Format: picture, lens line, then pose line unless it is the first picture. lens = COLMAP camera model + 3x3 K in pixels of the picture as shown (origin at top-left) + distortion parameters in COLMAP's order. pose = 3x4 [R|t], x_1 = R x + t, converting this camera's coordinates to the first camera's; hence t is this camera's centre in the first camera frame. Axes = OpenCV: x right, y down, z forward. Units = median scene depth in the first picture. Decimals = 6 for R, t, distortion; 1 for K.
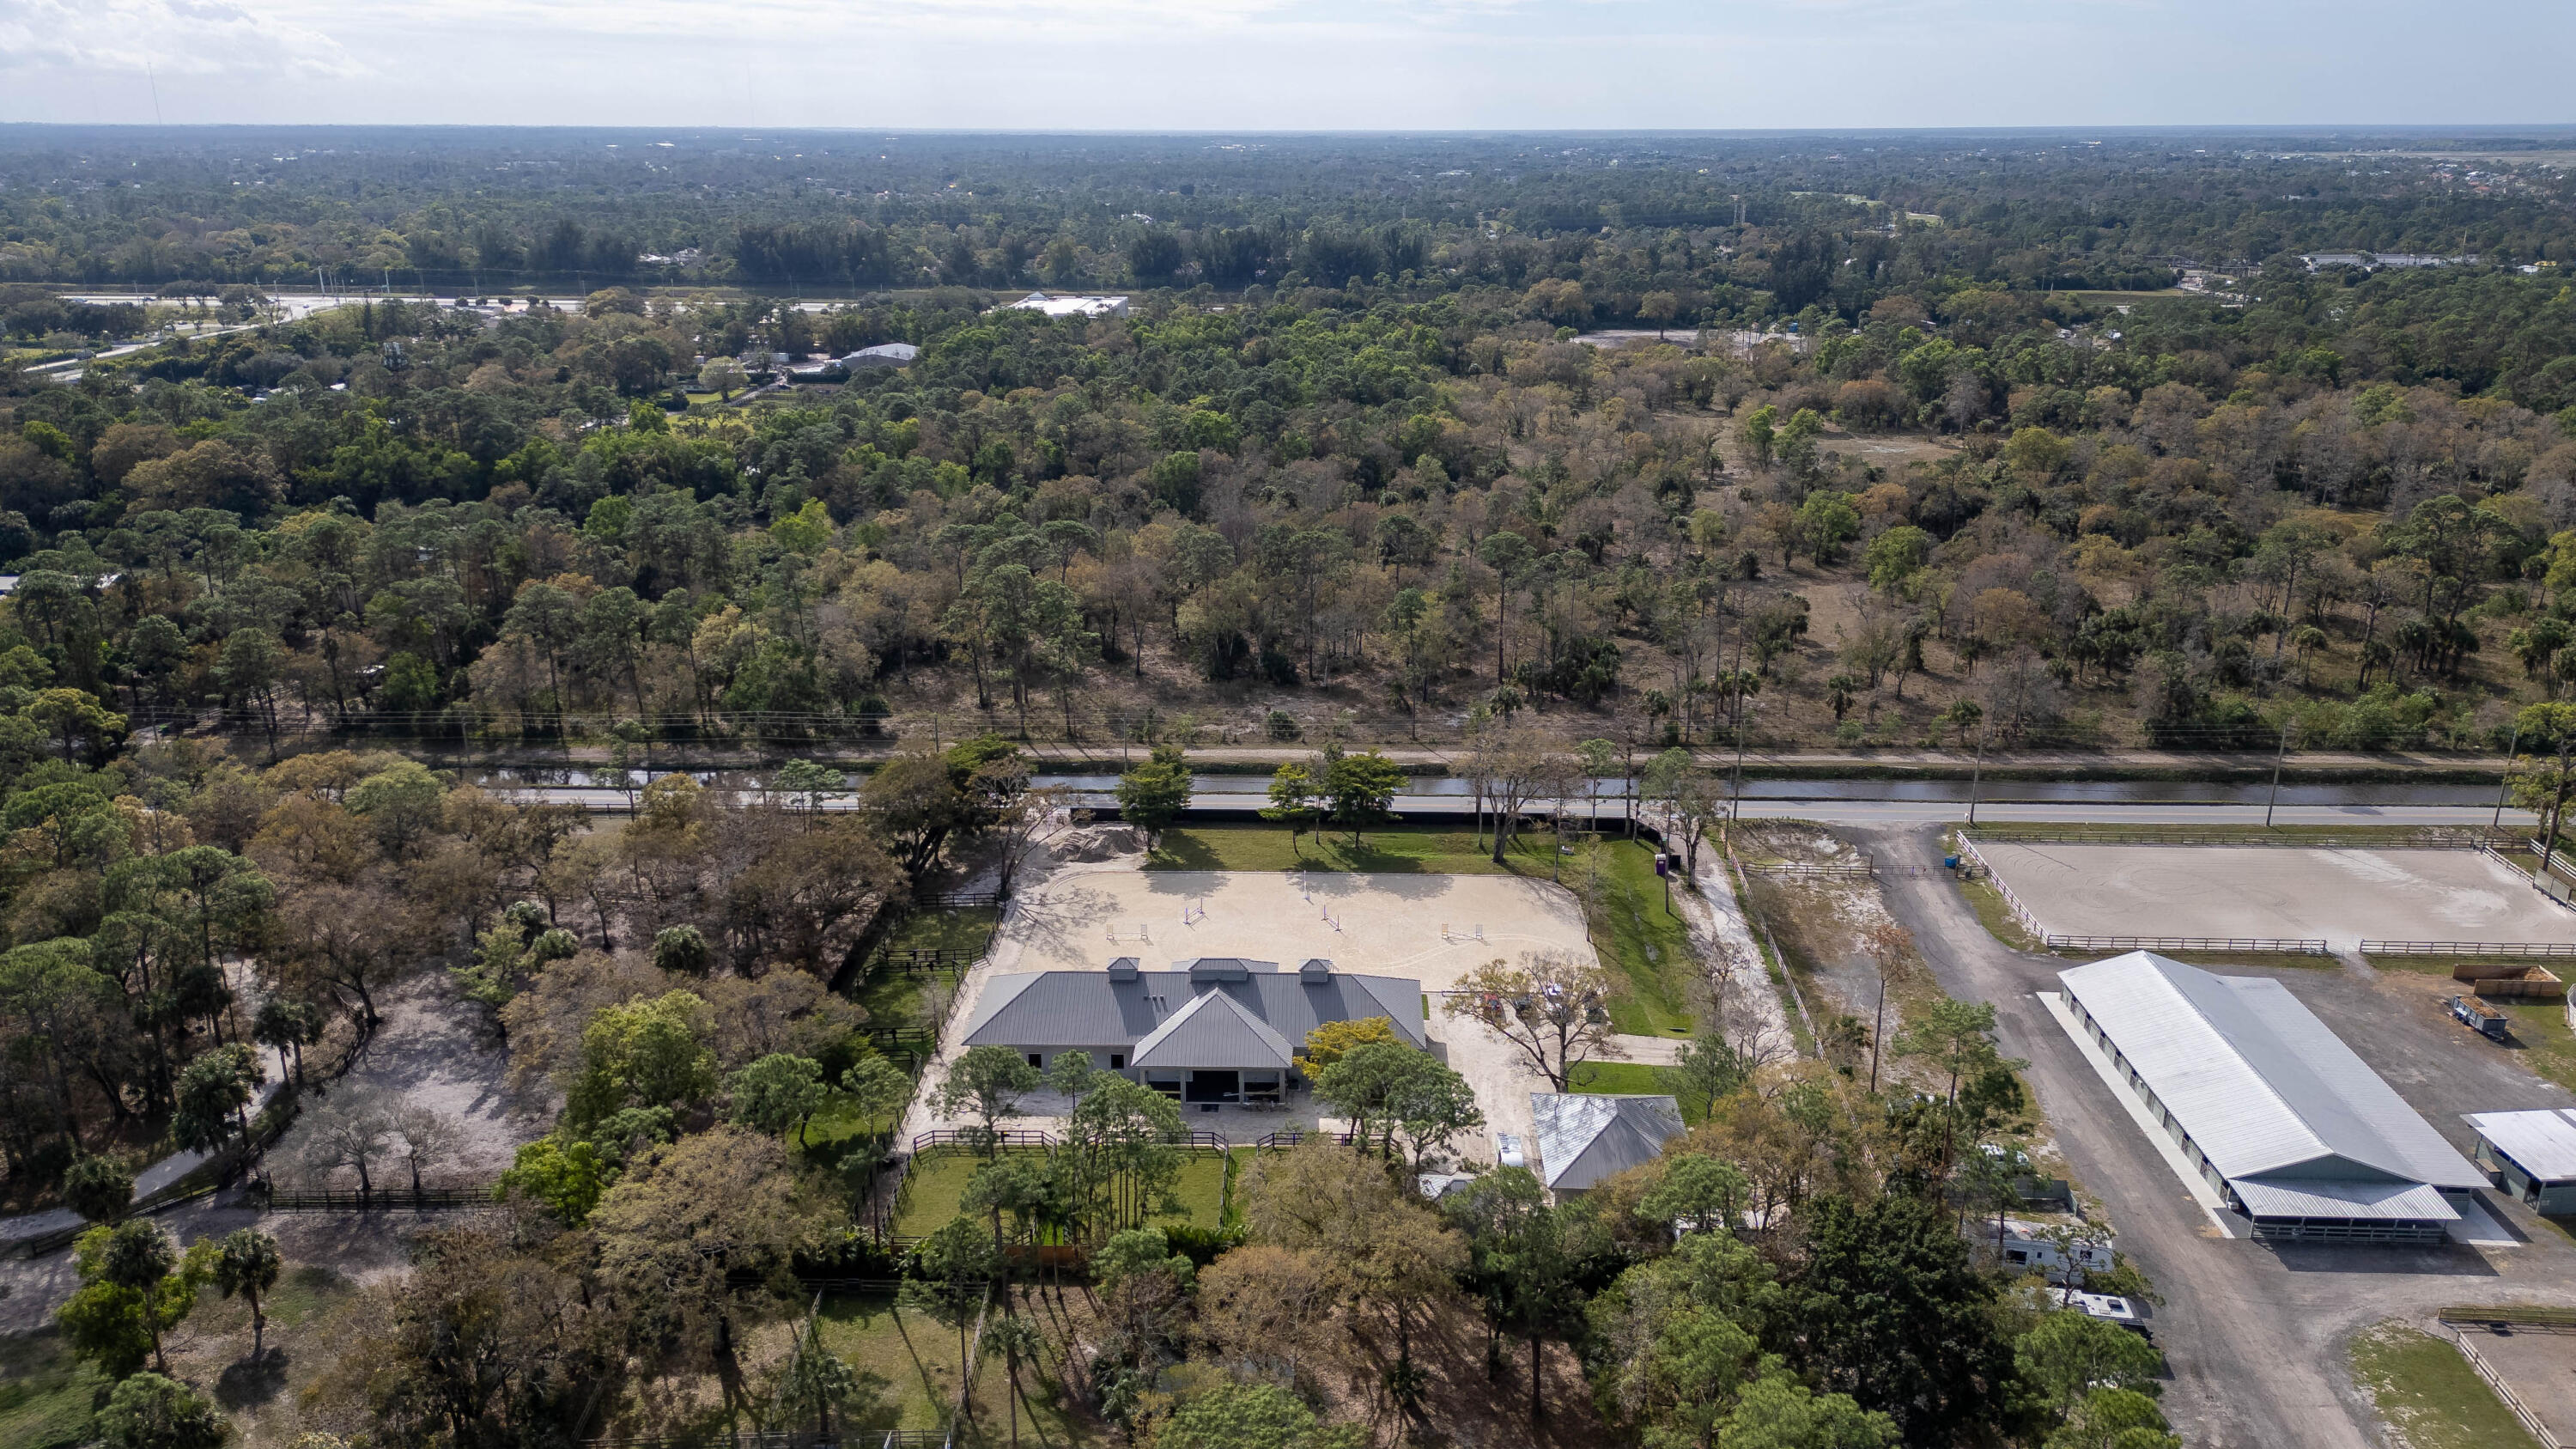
lens RADIAL K [[1813.4, 0, 1294.1], [0, 1813.4, 715.8], [0, 0, 1]] dist [0.086630, -0.093903]
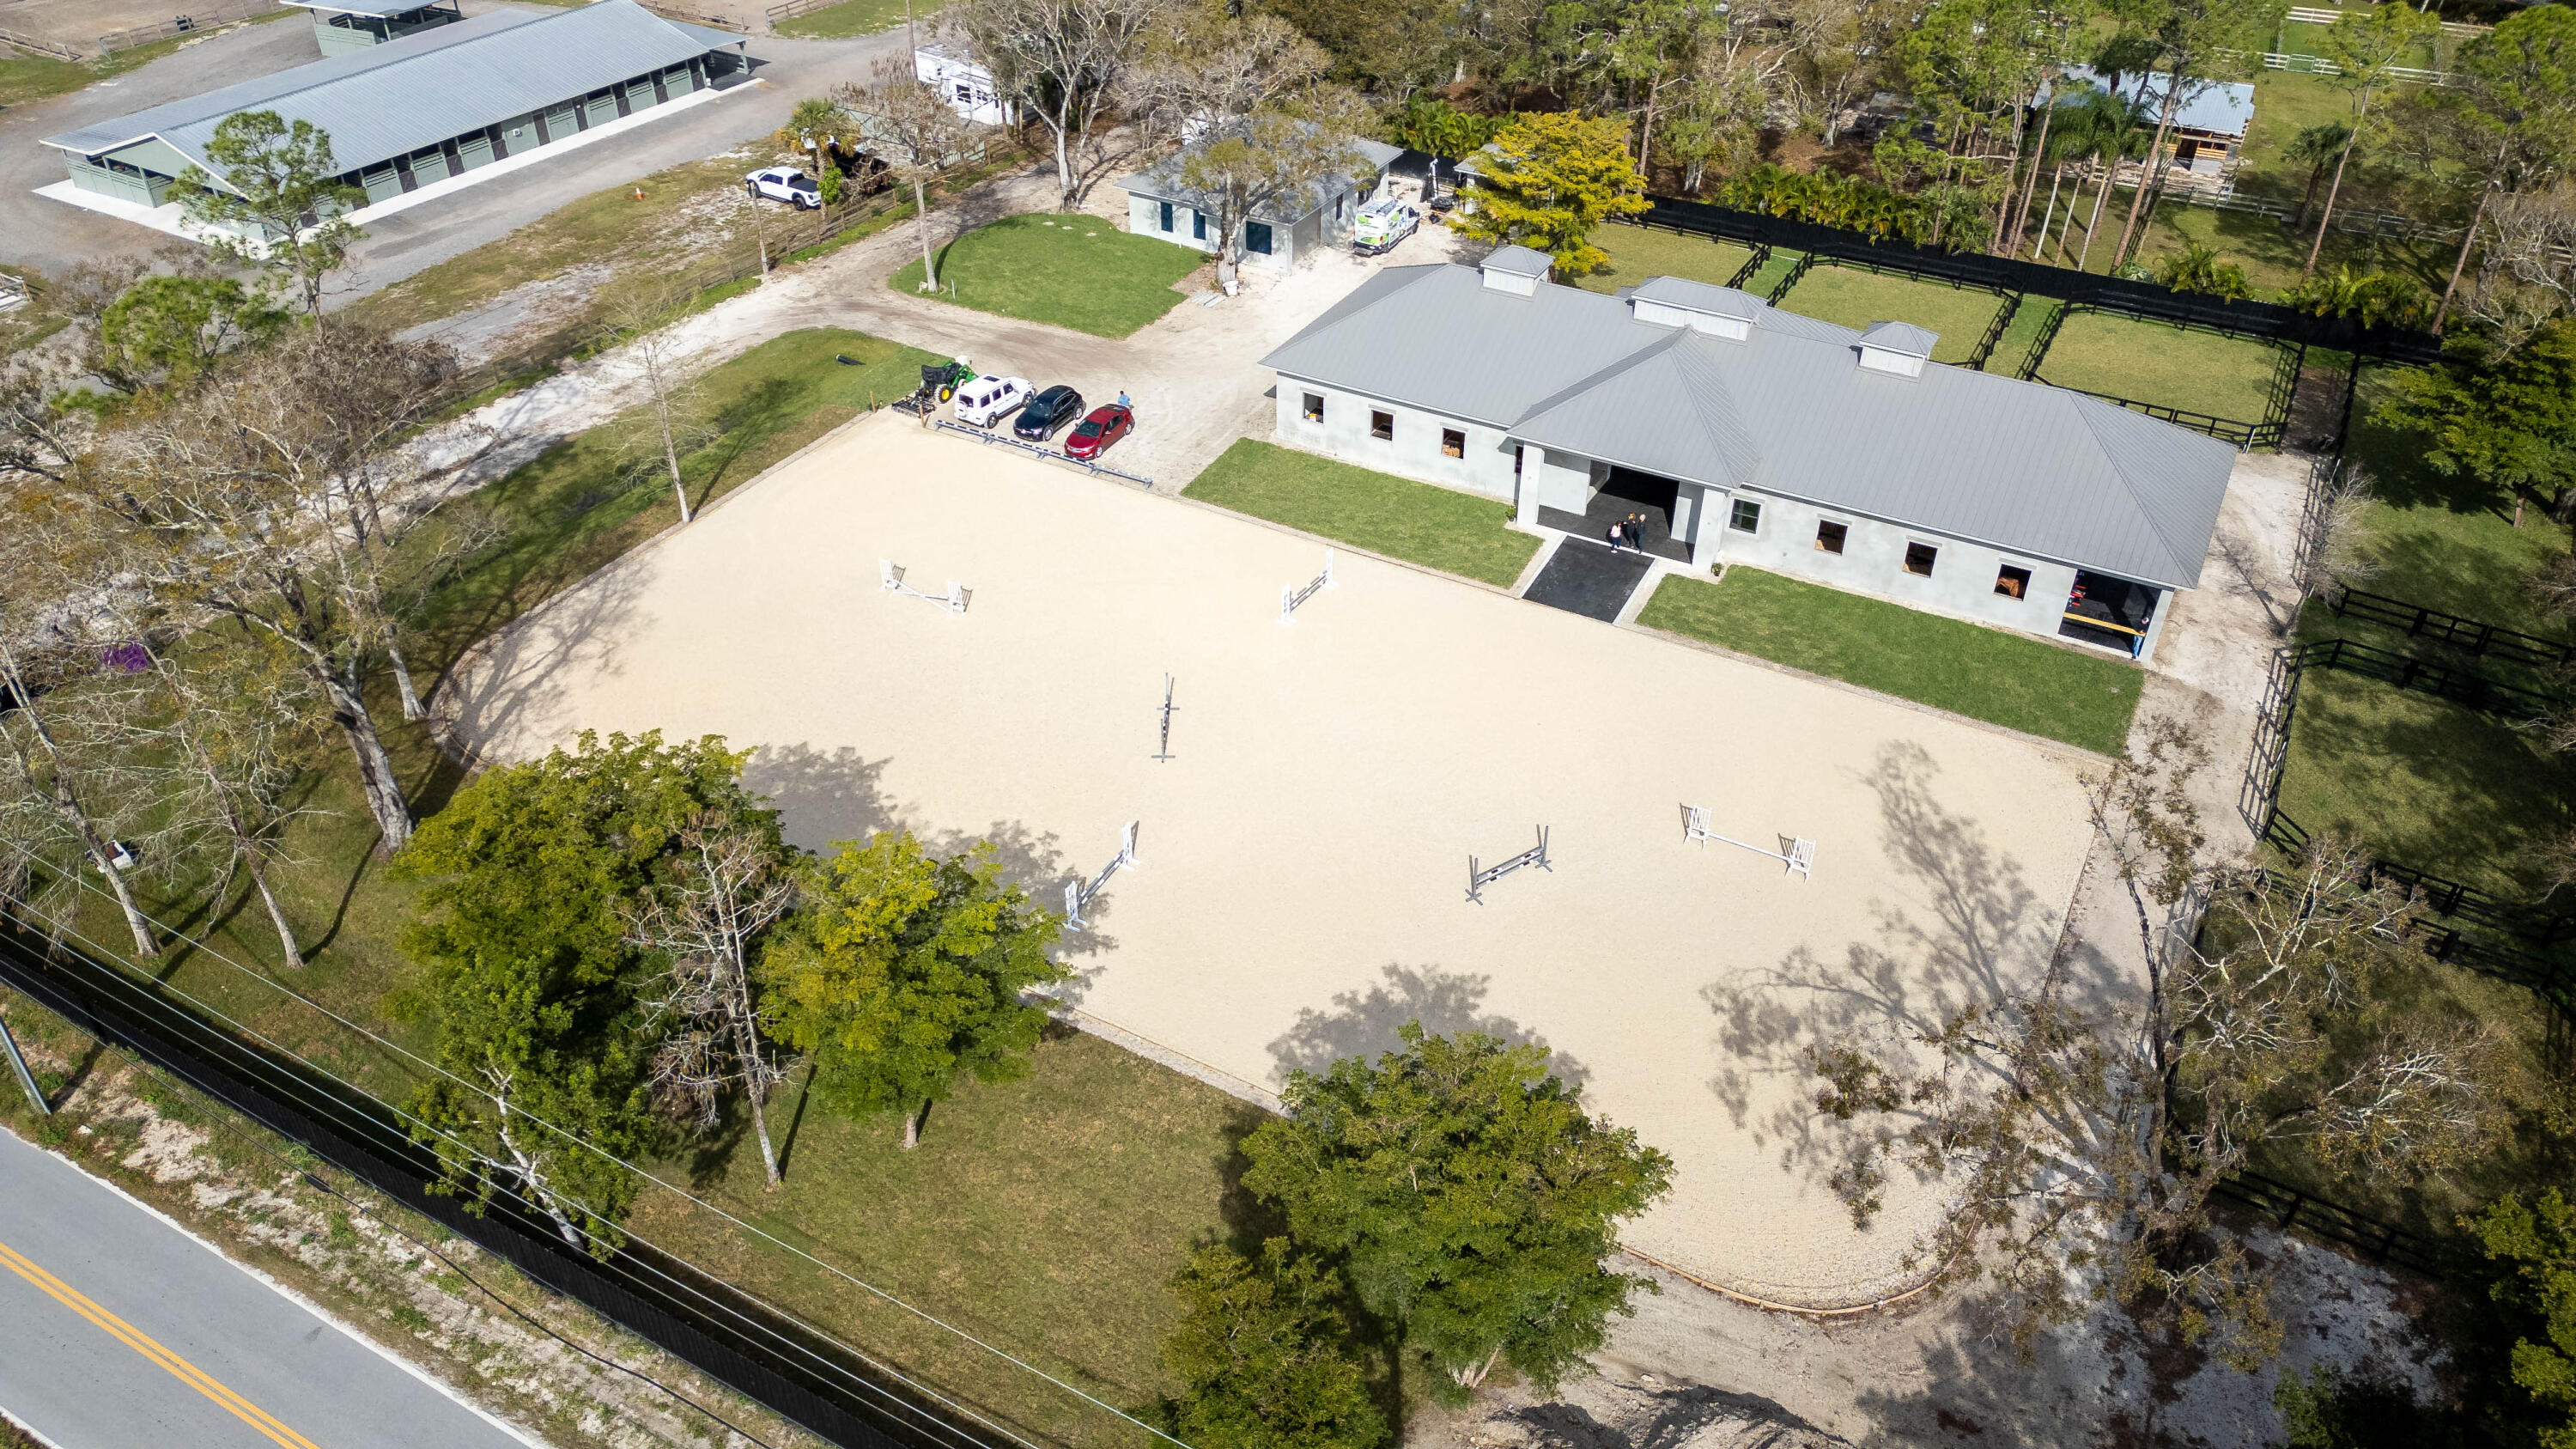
lens RADIAL K [[1813.4, 0, 1294.1], [0, 1813.4, 715.8], [0, 0, 1]] dist [0.086630, -0.093903]
pose [[-0.886239, -0.274964, 0.372795, -0.131582], [0.131821, 0.621803, 0.772000, -0.155179], [-0.444077, 0.733319, -0.514820, 1.155550]]
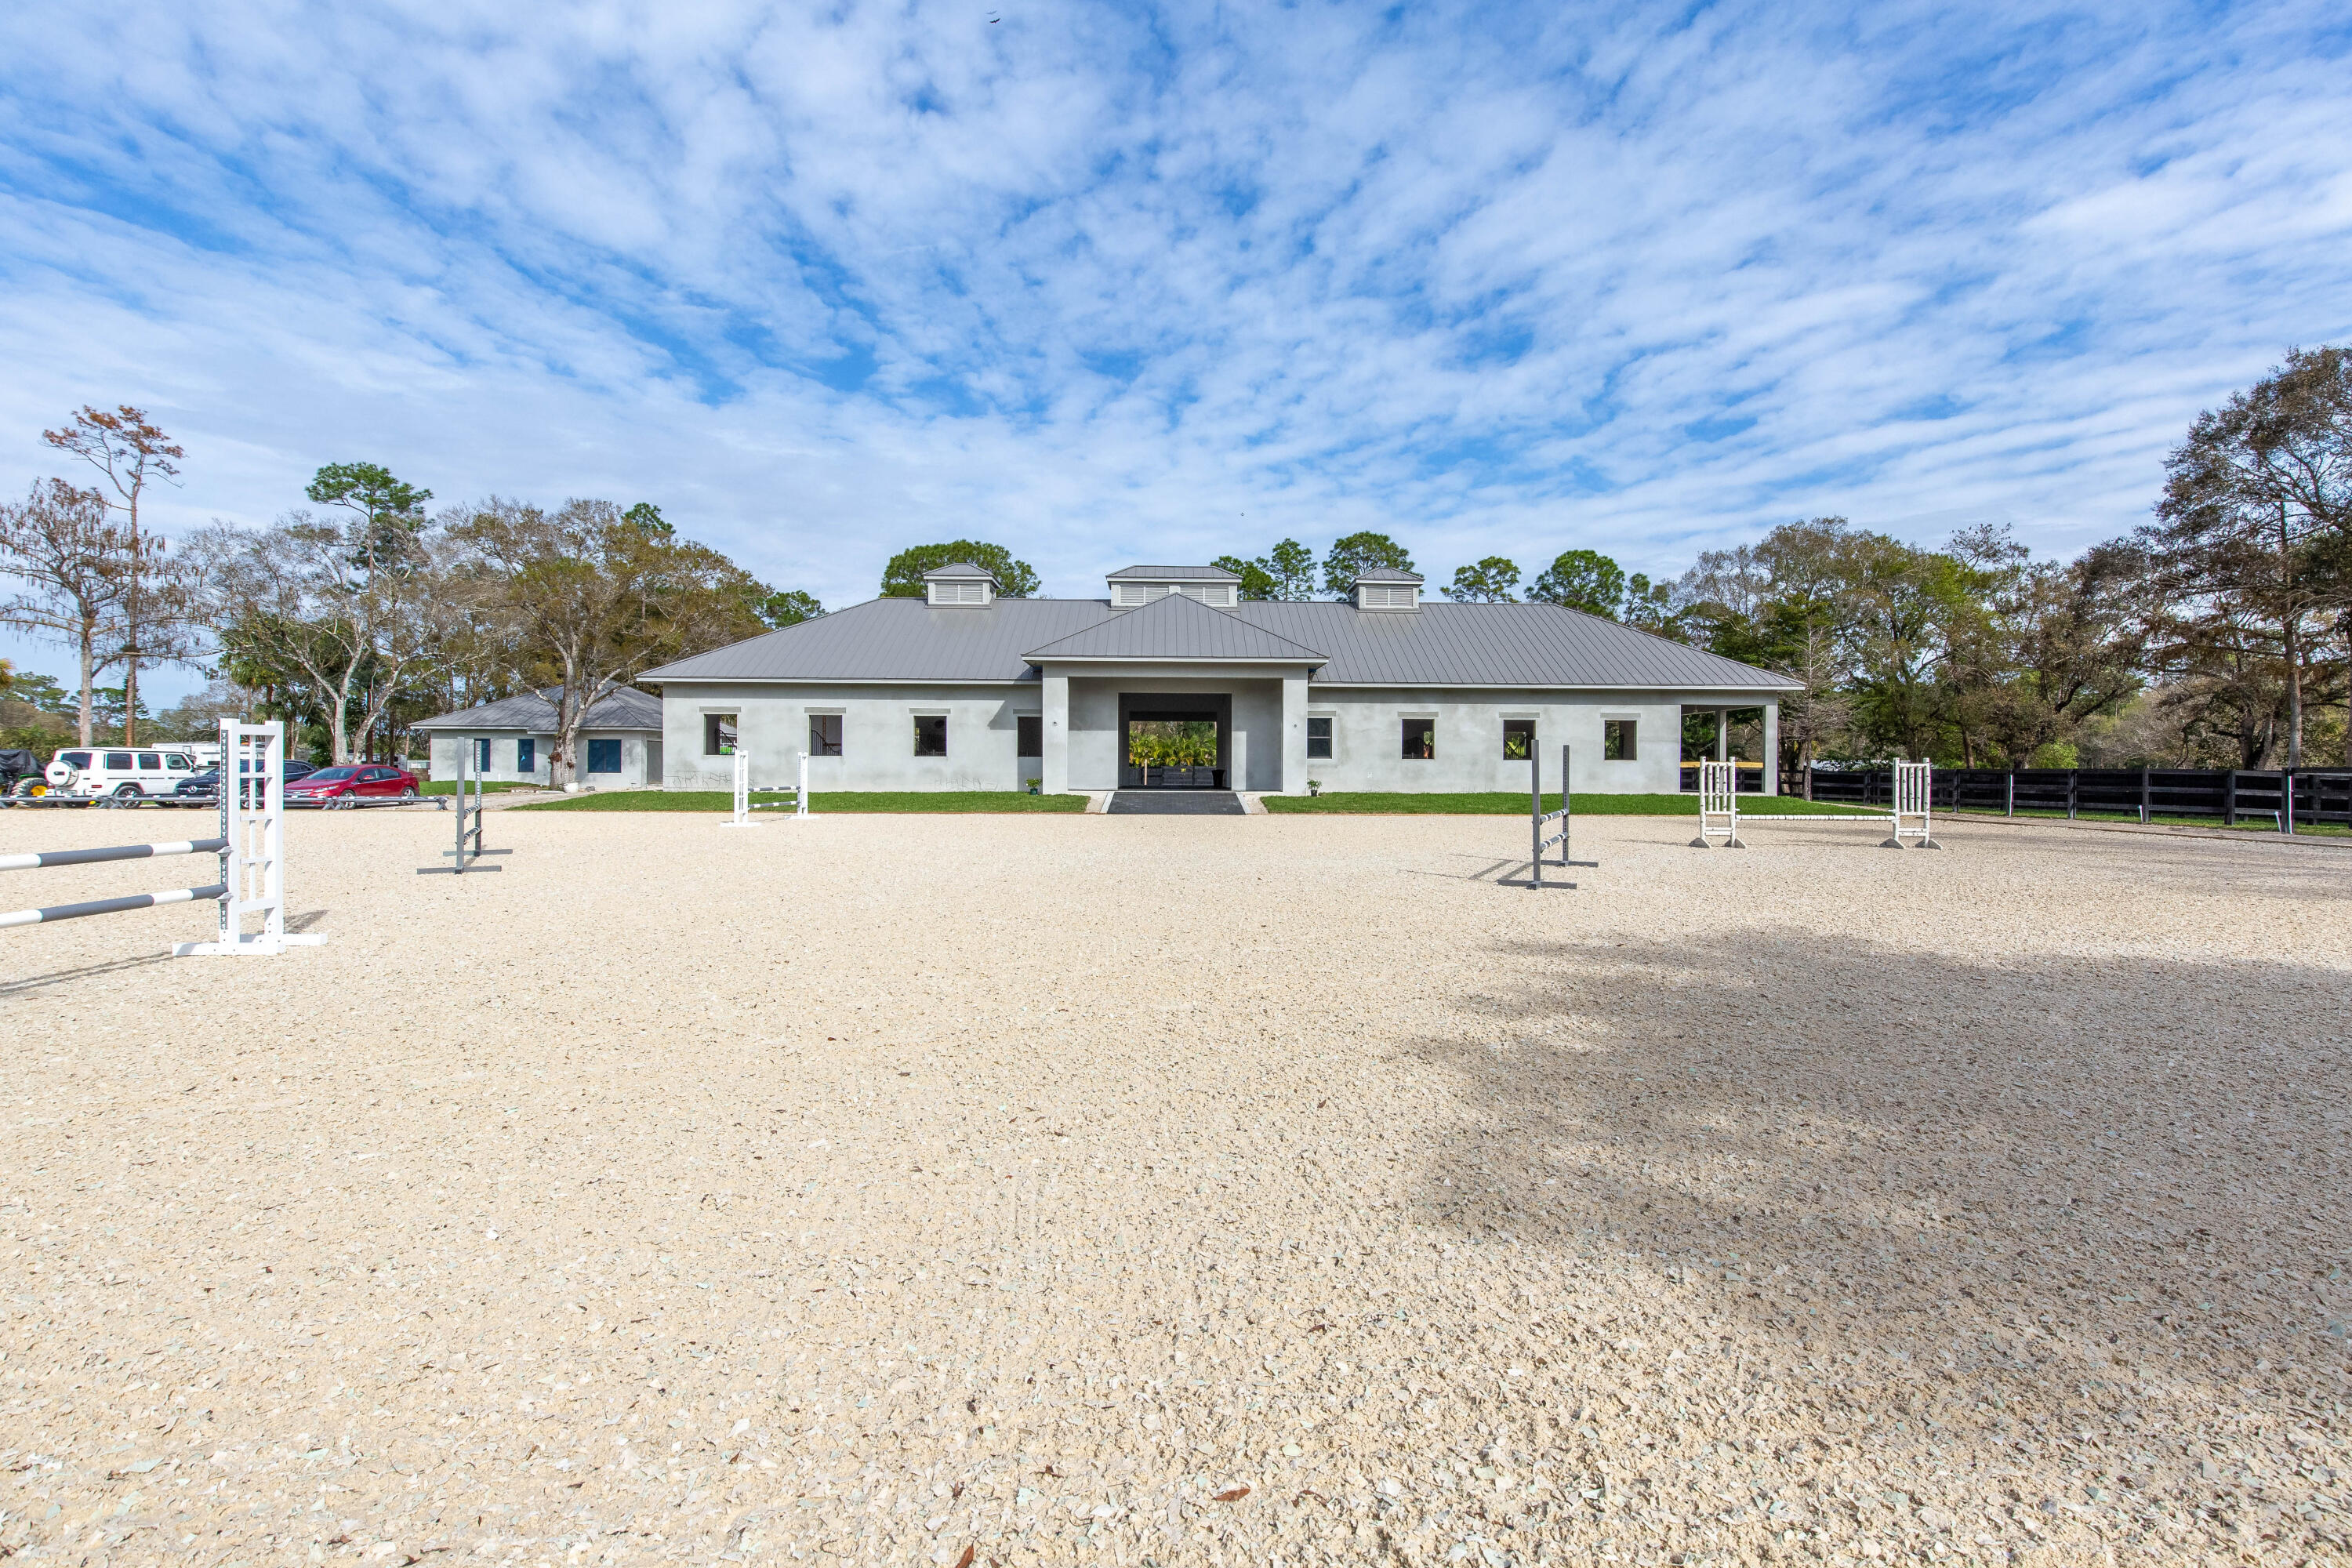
lens RADIAL K [[1070.4, 0, 1191.8], [0, 1070.4, 776.8], [0, 0, 1]] dist [0.010597, 0.000792]
pose [[-0.998969, -0.007228, -0.044812, -0.028453], [-0.020325, 0.953969, 0.299216, 0.084348], [0.040586, 0.299819, -0.953133, 1.062823]]
